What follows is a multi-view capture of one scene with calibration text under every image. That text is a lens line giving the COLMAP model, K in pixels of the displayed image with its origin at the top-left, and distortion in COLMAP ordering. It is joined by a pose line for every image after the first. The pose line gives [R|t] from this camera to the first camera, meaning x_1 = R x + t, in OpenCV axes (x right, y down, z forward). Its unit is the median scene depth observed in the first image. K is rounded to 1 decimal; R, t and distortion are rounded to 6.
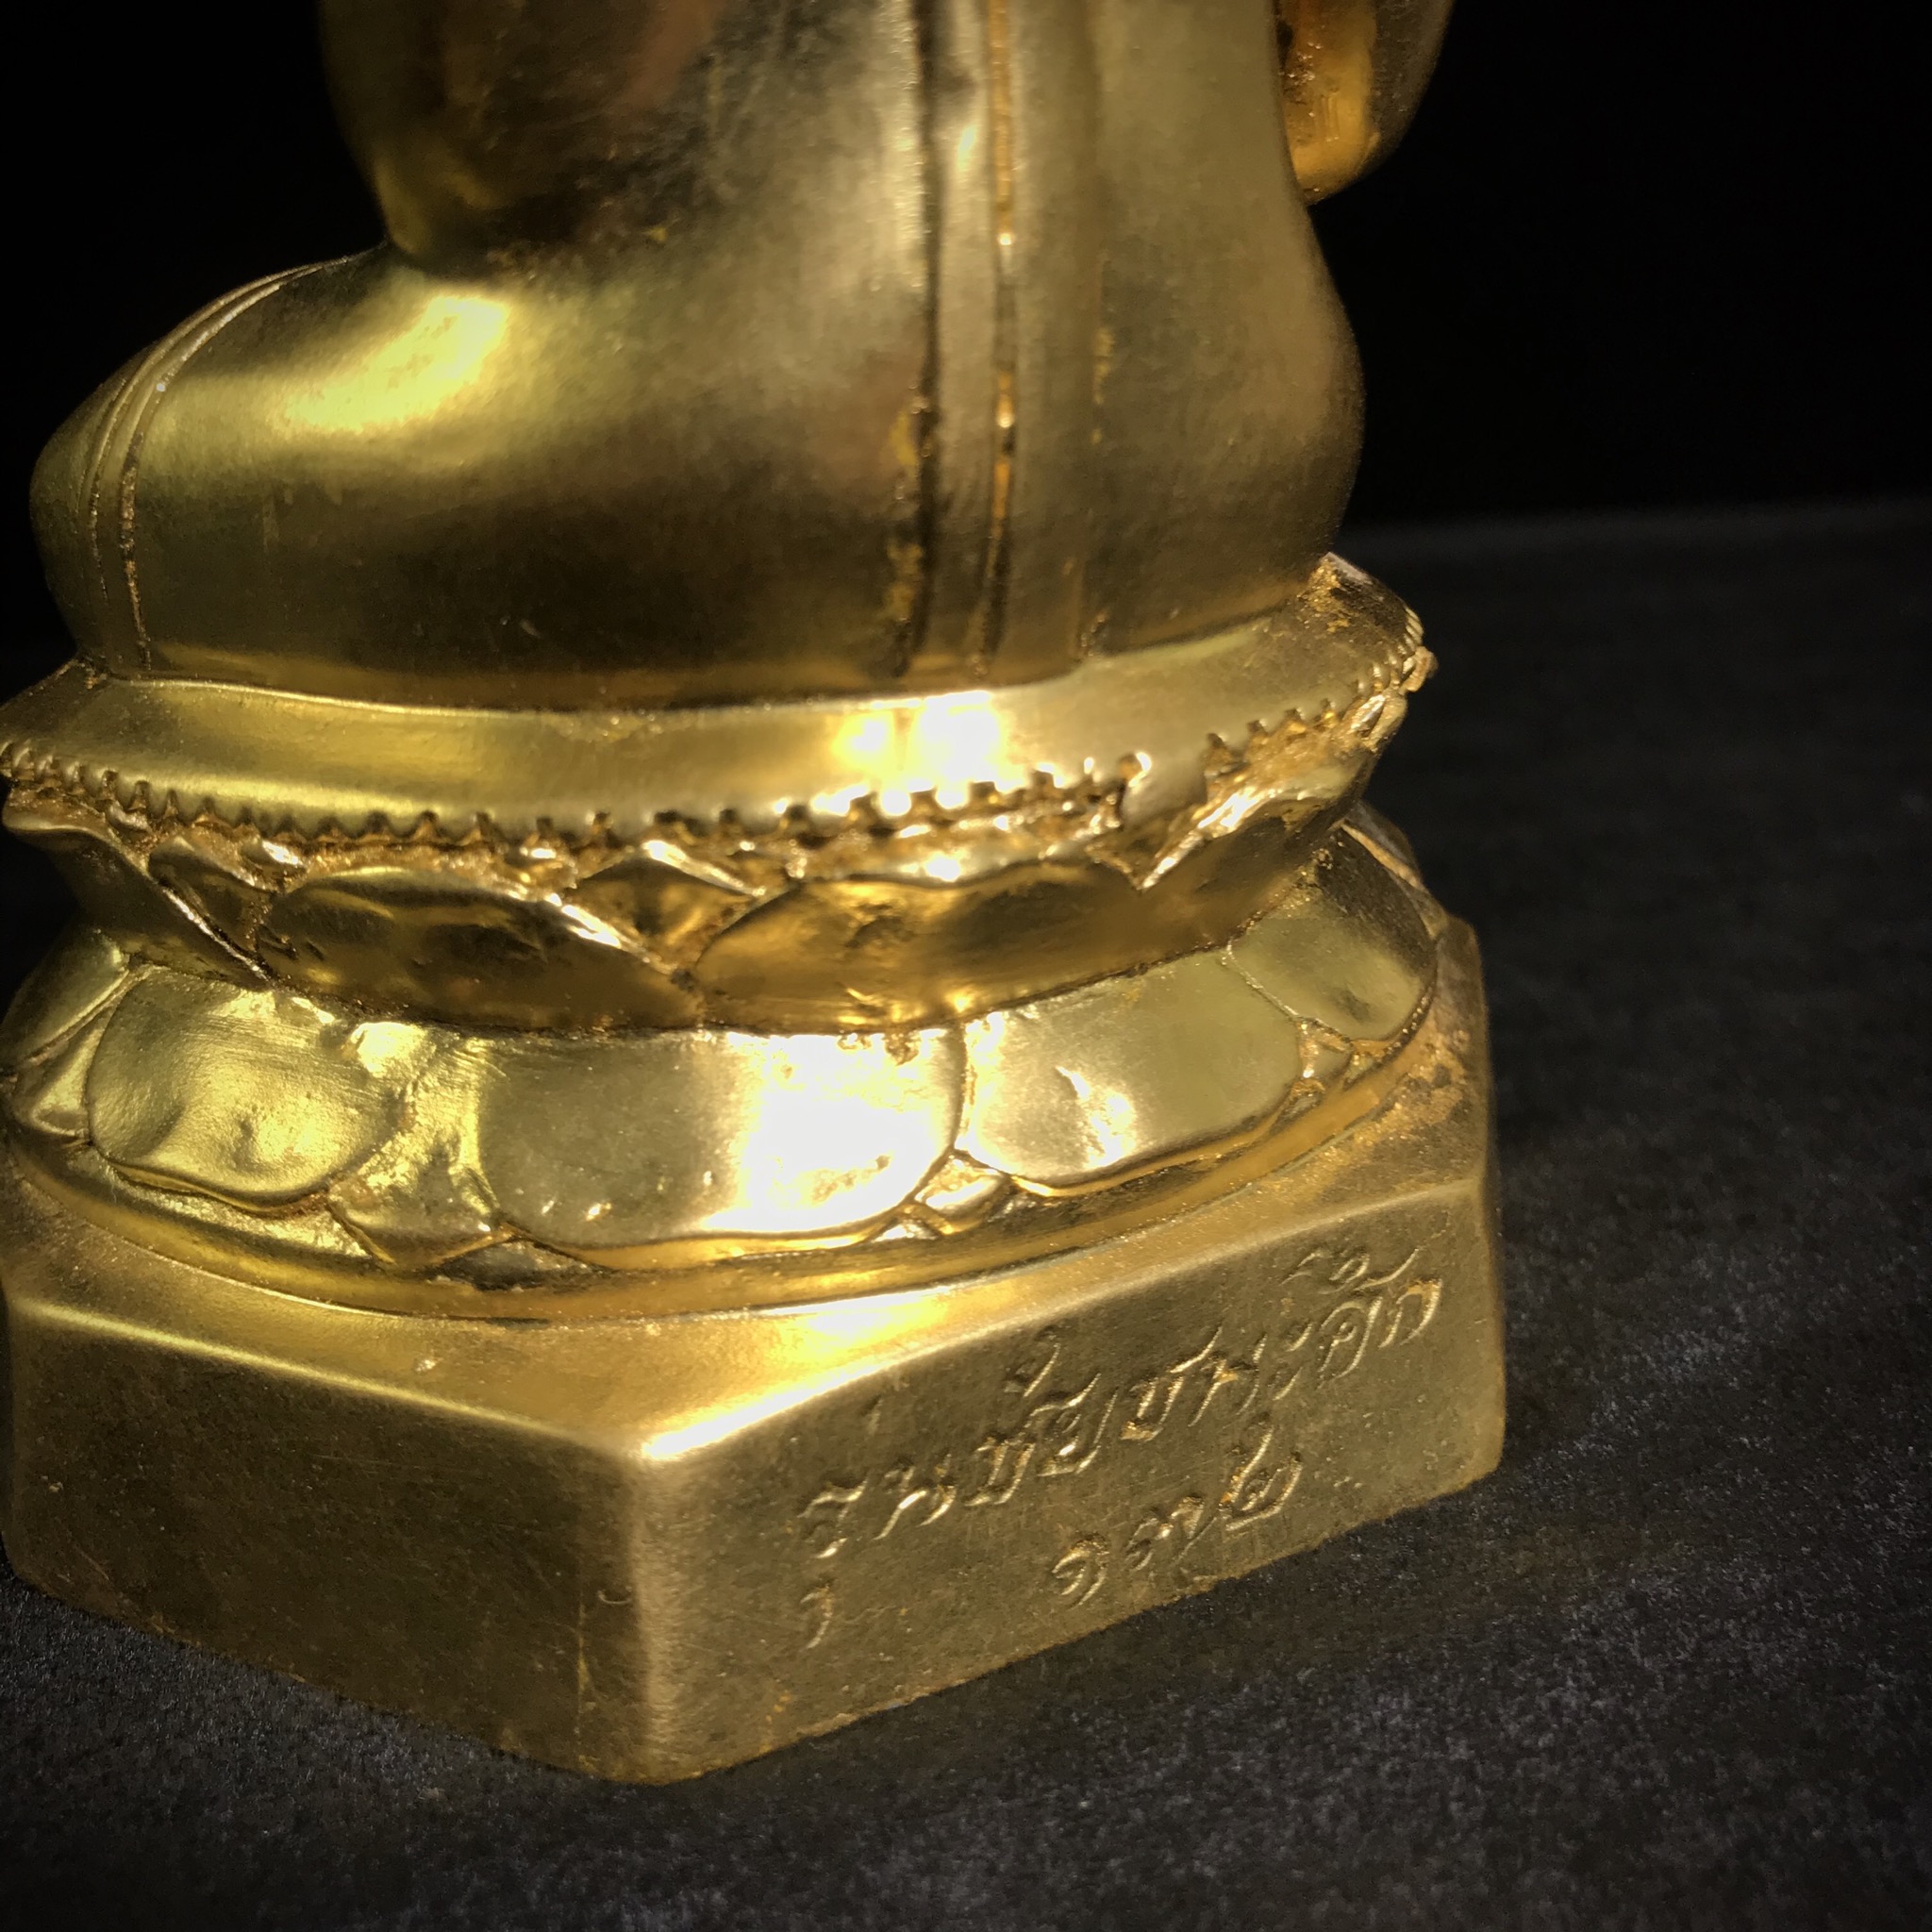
lens RADIAL K [[2185.0, 0, 934.9], [0, 2185.0, 938.7], [0, 0, 1]] dist [0.028103, 0.000000]
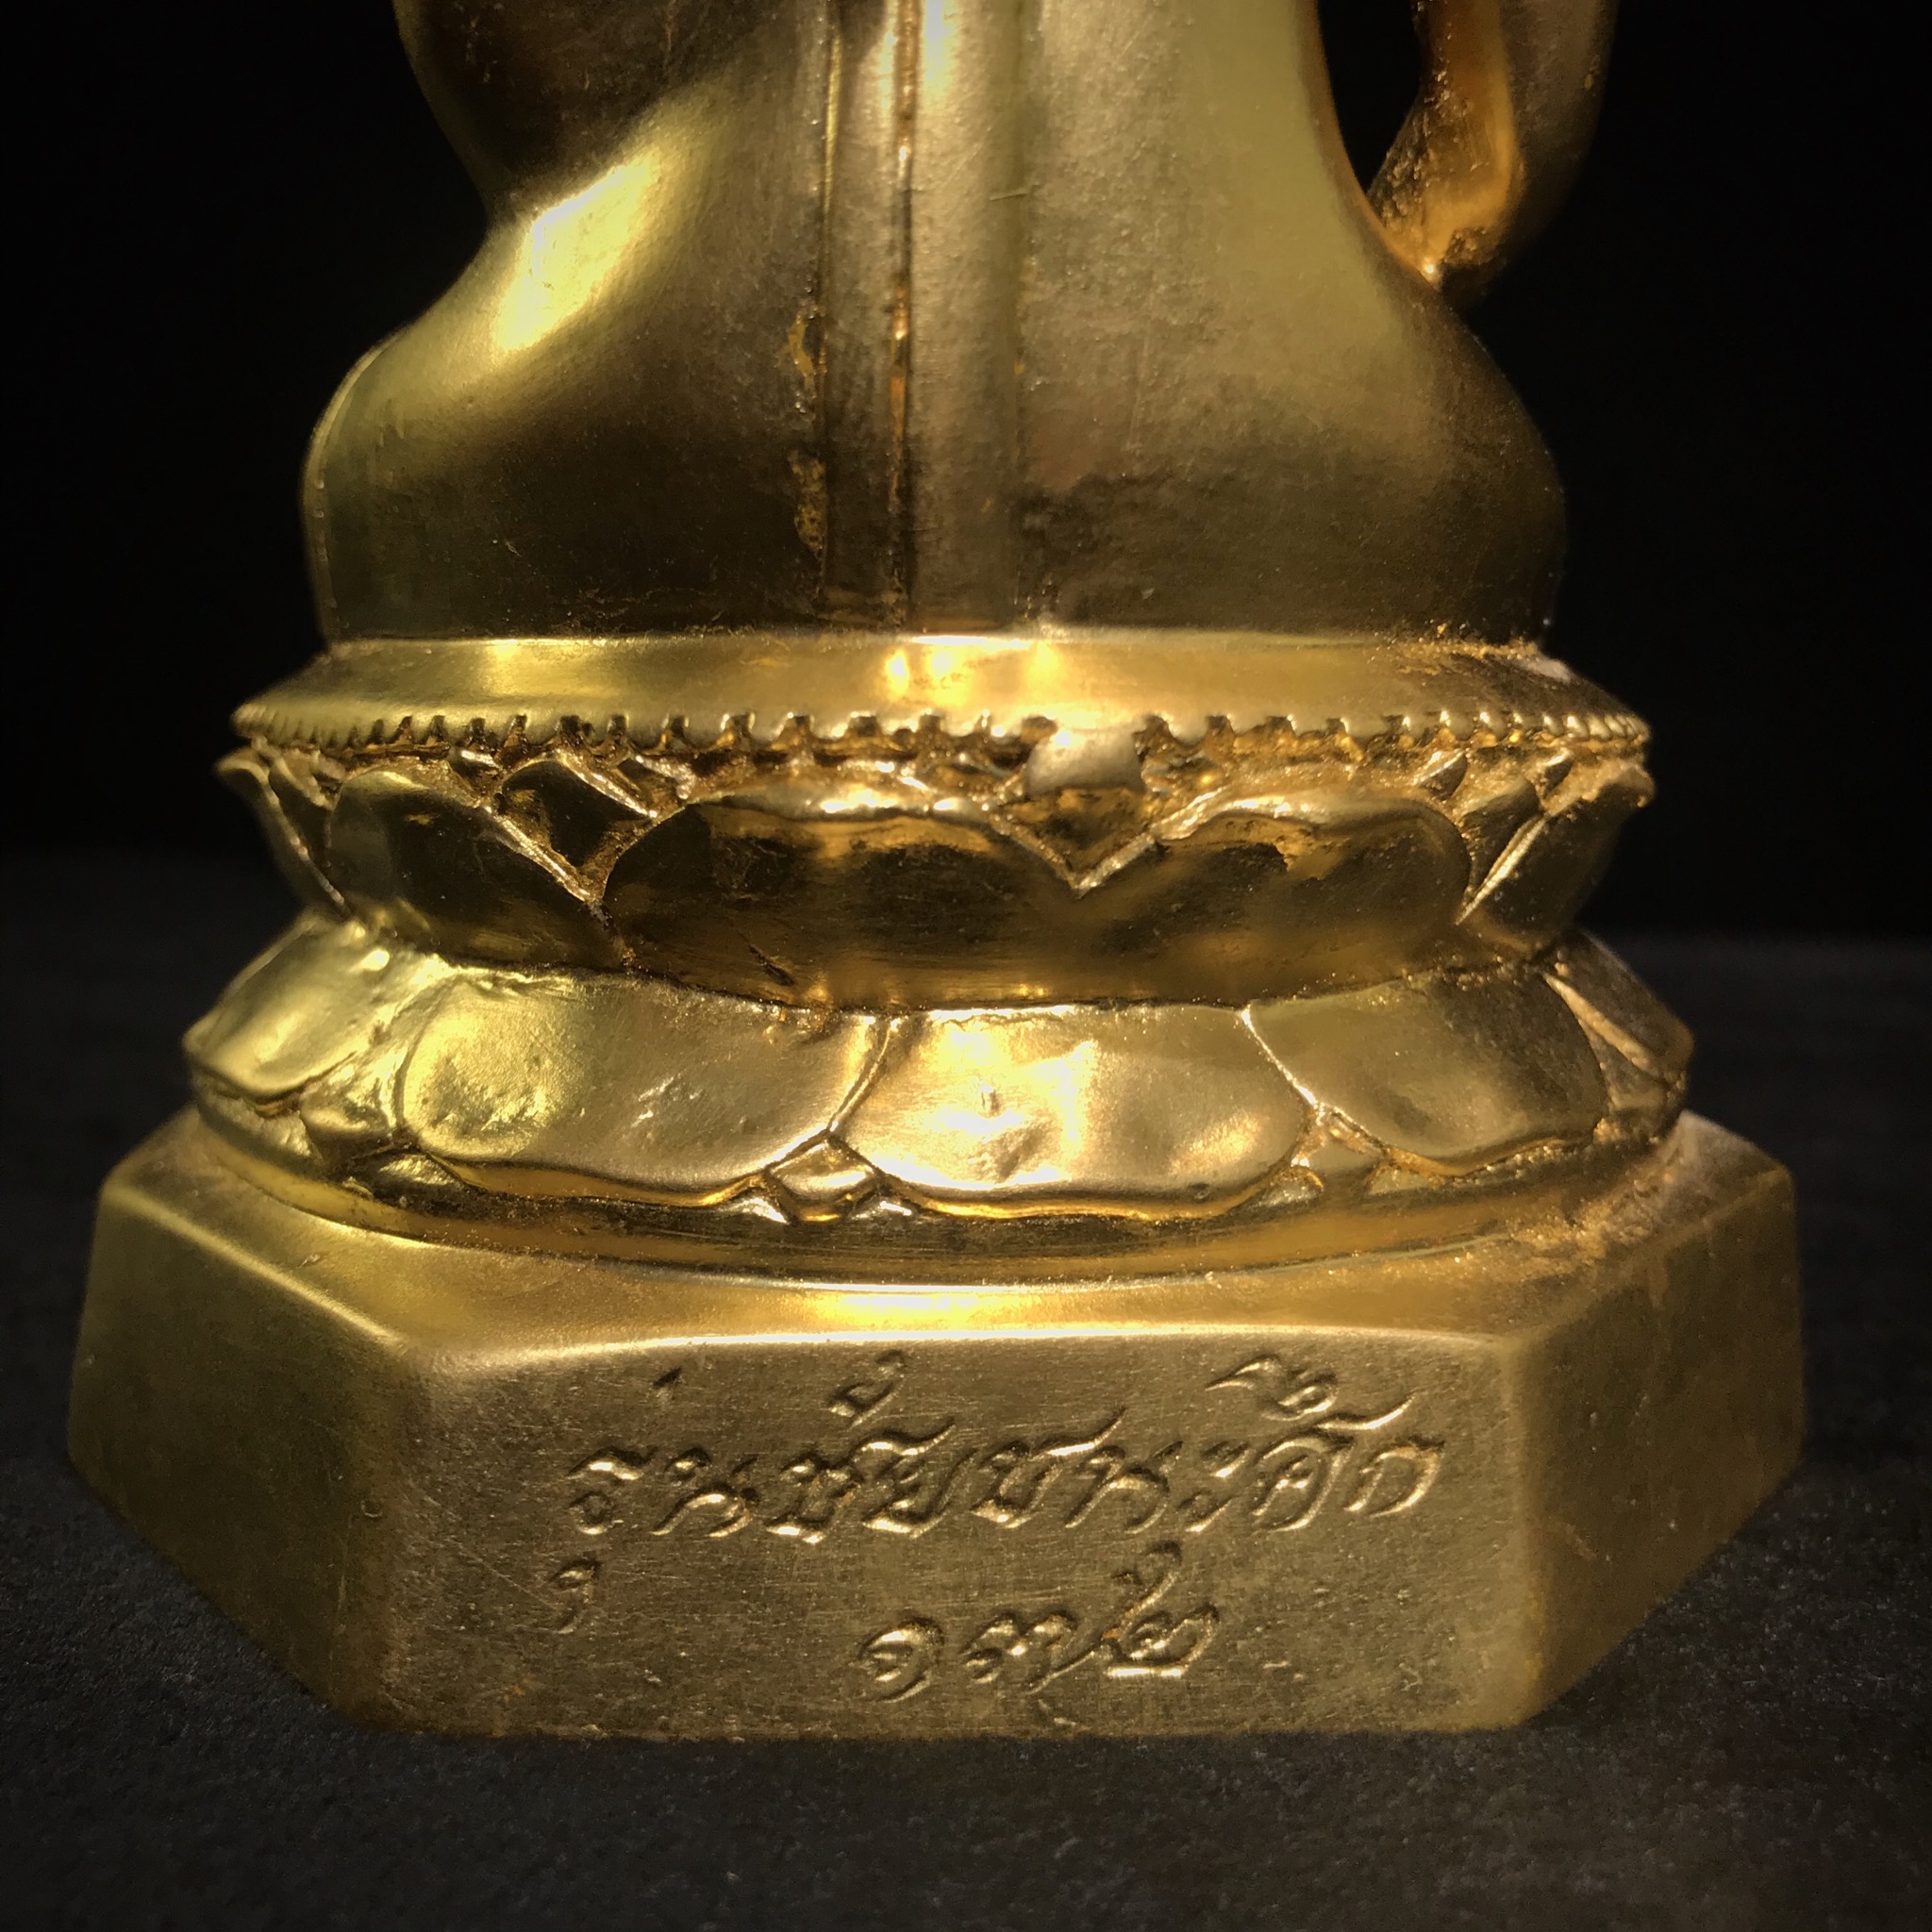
lens RADIAL K [[2185.0, 0, 985.9], [0, 2185.0, 975.2], [0, 0, 1]] dist [0.028103, 0.000000]
pose [[0.906324, 0.116348, -0.406251, 0.413410], [-0.195231, 0.967889, -0.158353, 0.156406], [0.374781, 0.222832, 0.899936, 0.167688]]
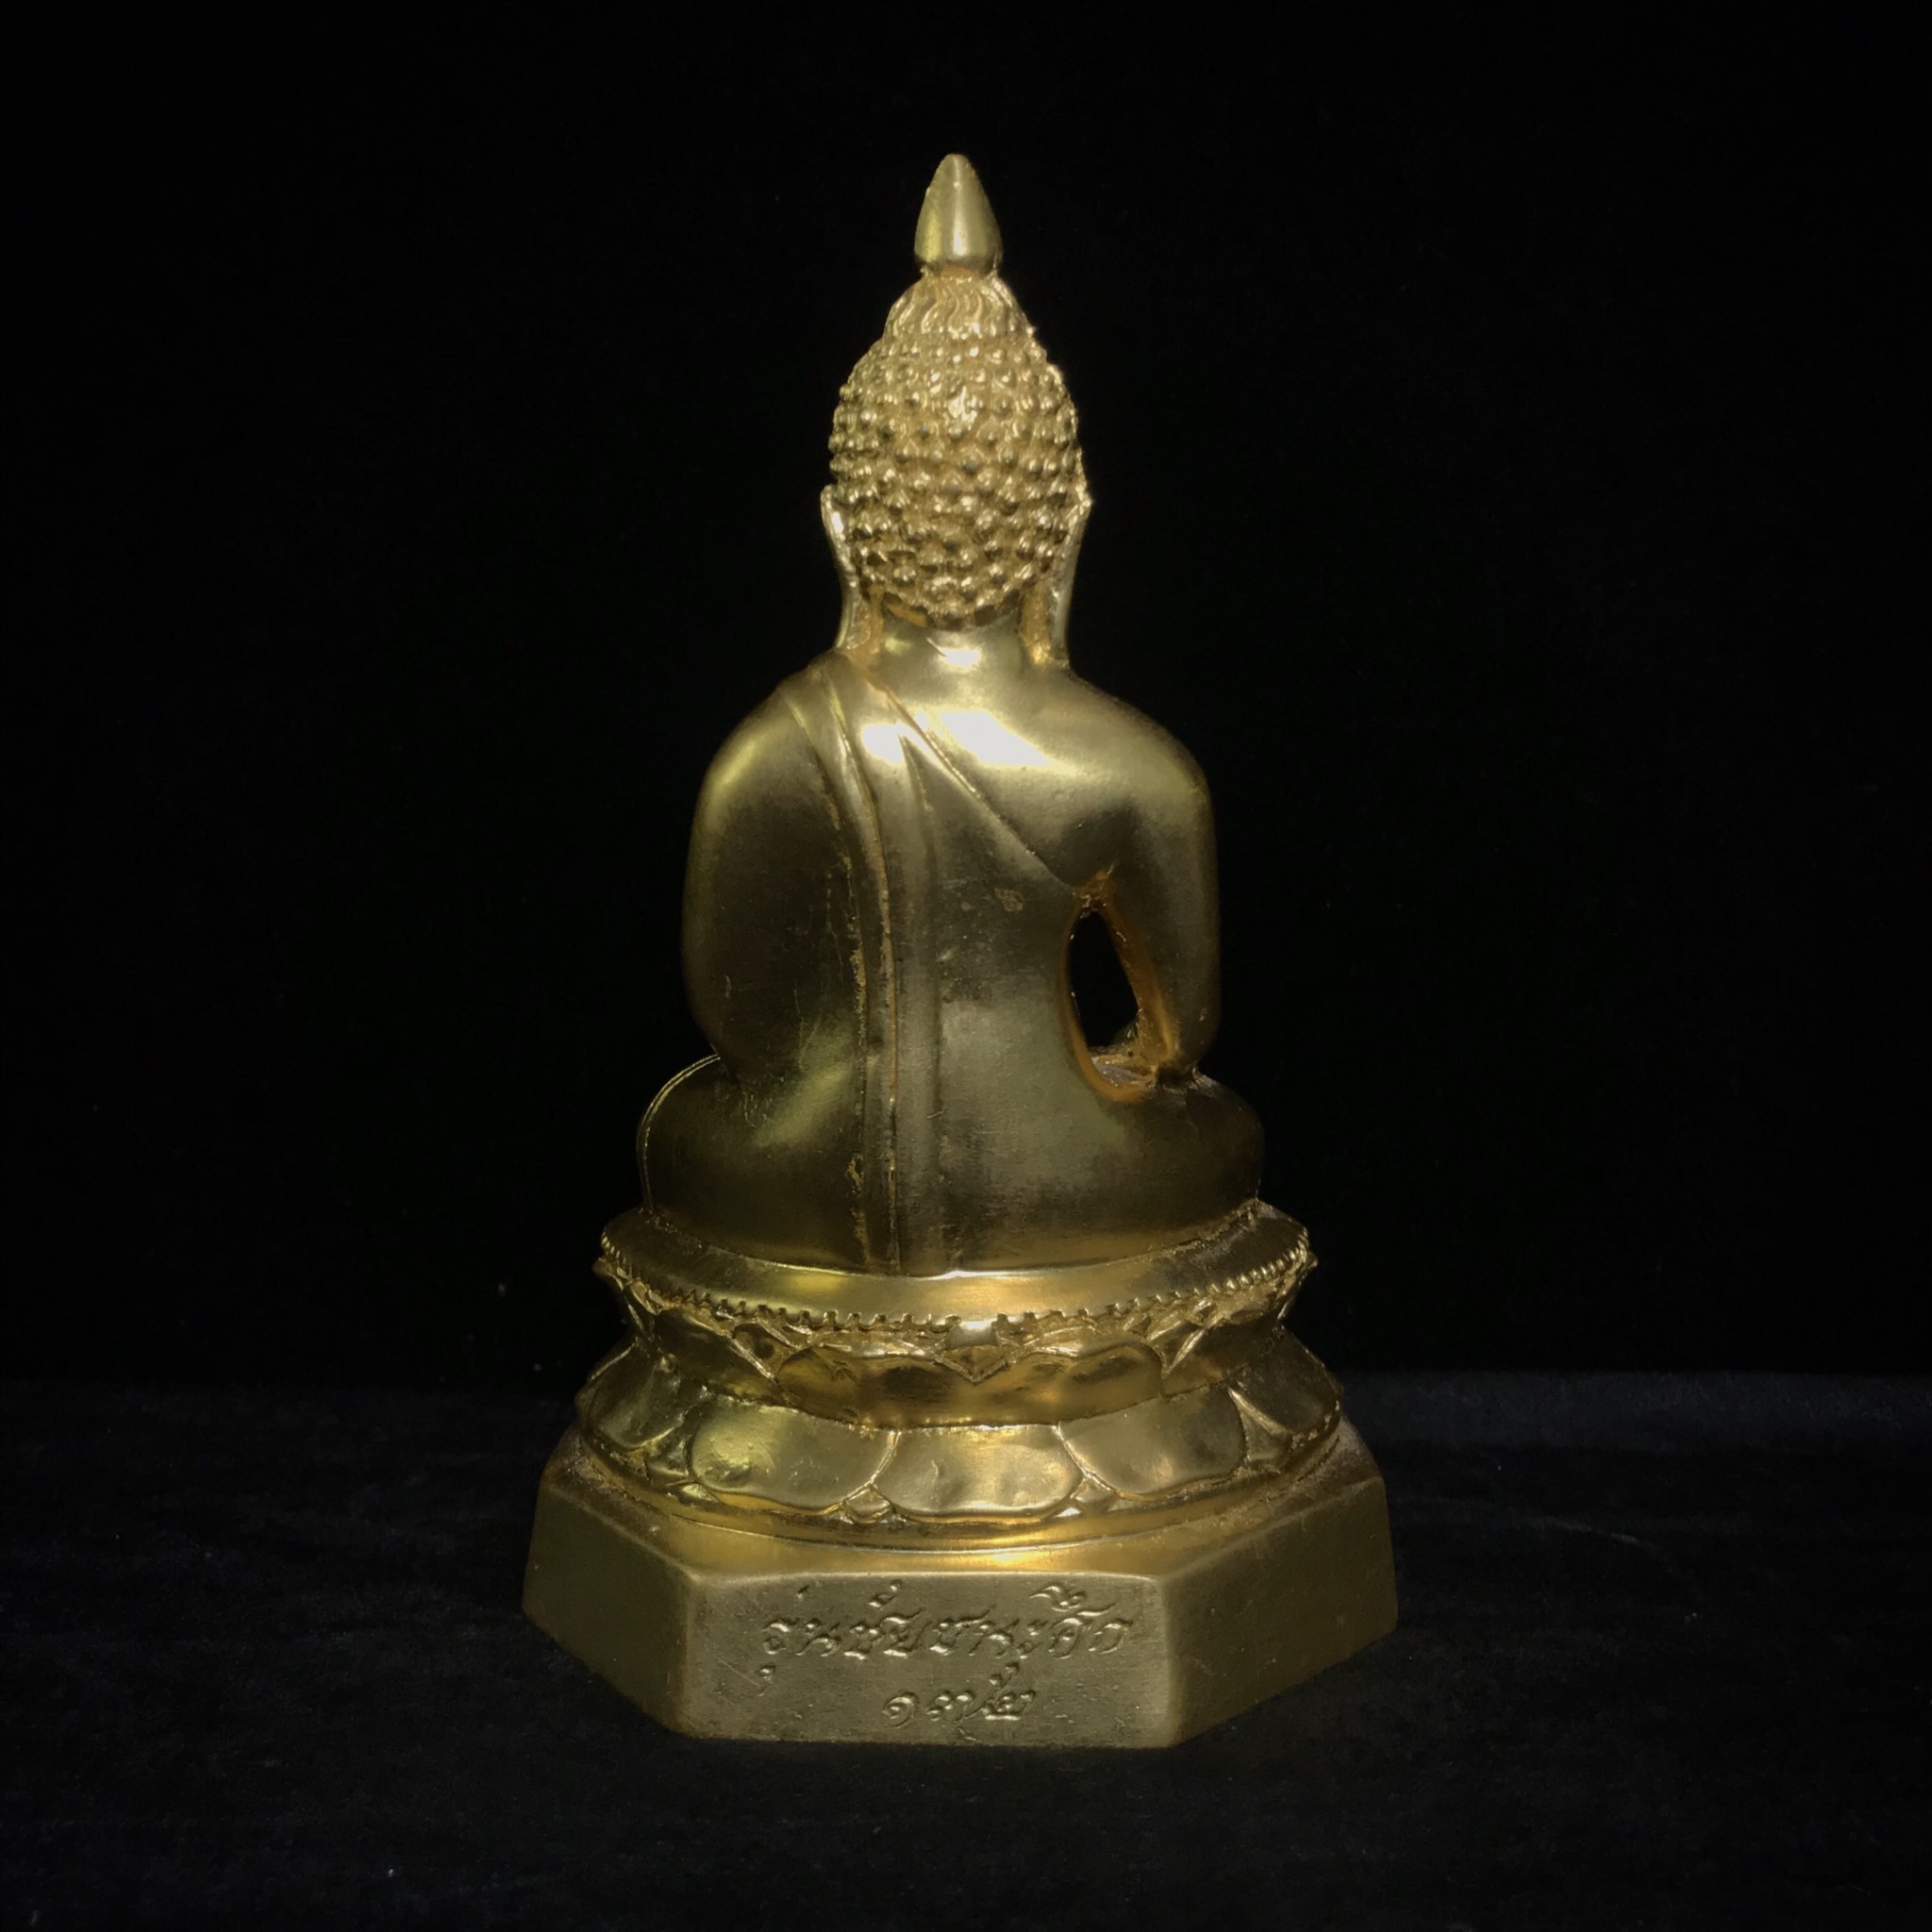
lens RADIAL K [[2571.5, 0, 959.3], [0, 2571.5, 963.5], [0, 0, 1]] dist [0.107563, 0.000000]
pose [[0.856777, 0.102072, -0.505484, 1.264941], [-0.204061, 0.967313, -0.150547, -0.034279], [0.473595, 0.232134, 0.849601, -1.205767]]
